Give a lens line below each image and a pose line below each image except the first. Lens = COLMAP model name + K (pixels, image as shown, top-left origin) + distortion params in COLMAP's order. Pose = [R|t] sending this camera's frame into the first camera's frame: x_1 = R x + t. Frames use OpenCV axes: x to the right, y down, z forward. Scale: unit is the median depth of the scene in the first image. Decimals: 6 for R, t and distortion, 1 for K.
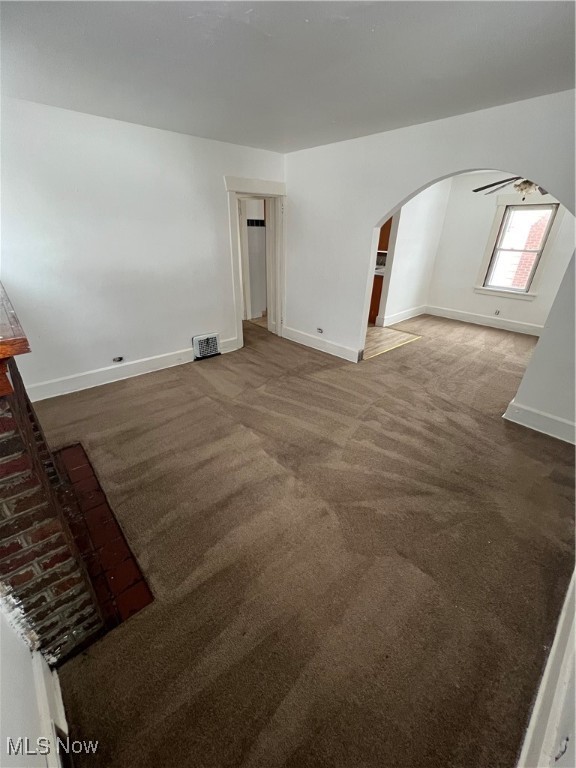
lens RADIAL K [[305.1, 0, 288.0], [0, 305.1, 384.0], [0, 0, 1]] dist [-0.007887, -0.000042]
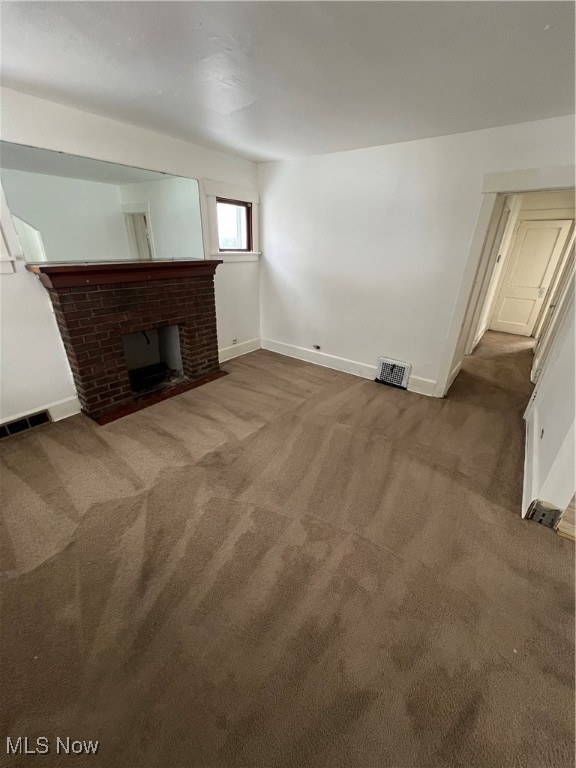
lens RADIAL K [[305.1, 0, 288.0], [0, 305.1, 384.0], [0, 0, 1]] dist [-0.007887, -0.000042]
pose [[0.194694, 0.402259, -0.894585, 0.648050], [-0.462389, 0.841979, 0.277972, -0.272083], [0.865038, 0.359527, 0.349928, 0.581402]]
